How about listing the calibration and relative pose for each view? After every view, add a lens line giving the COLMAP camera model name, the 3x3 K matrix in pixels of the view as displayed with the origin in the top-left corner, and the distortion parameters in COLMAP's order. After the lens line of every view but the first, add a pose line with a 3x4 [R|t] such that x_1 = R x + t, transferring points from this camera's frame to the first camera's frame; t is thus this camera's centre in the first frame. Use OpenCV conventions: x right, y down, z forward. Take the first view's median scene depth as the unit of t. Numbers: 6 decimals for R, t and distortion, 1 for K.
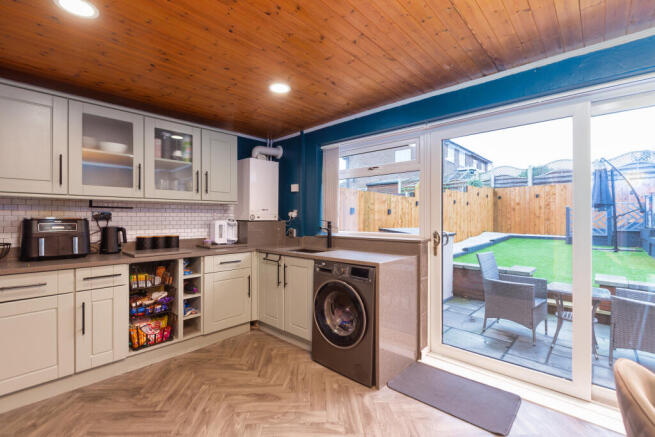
lens RADIAL K [[300.4, 0, 323.2], [0, 300.4, 217.5], [0, 0, 1]] dist [0.010560, -0.000293]
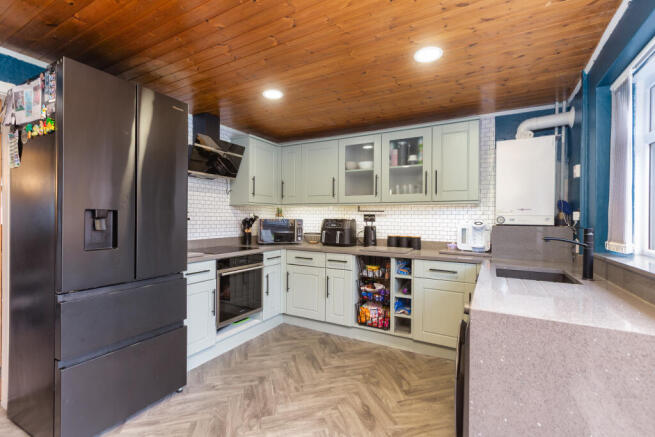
lens RADIAL K [[300.4, 0, 323.3], [0, 300.4, 219.0], [0, 0, 1]] dist [0.010560, -0.000293]
pose [[0.231757, 0.002162, -0.972771, 0.514666], [-0.011106, 0.999938, -0.000423, 0.002894], [0.972710, 0.010901, 0.231767, 0.516401]]
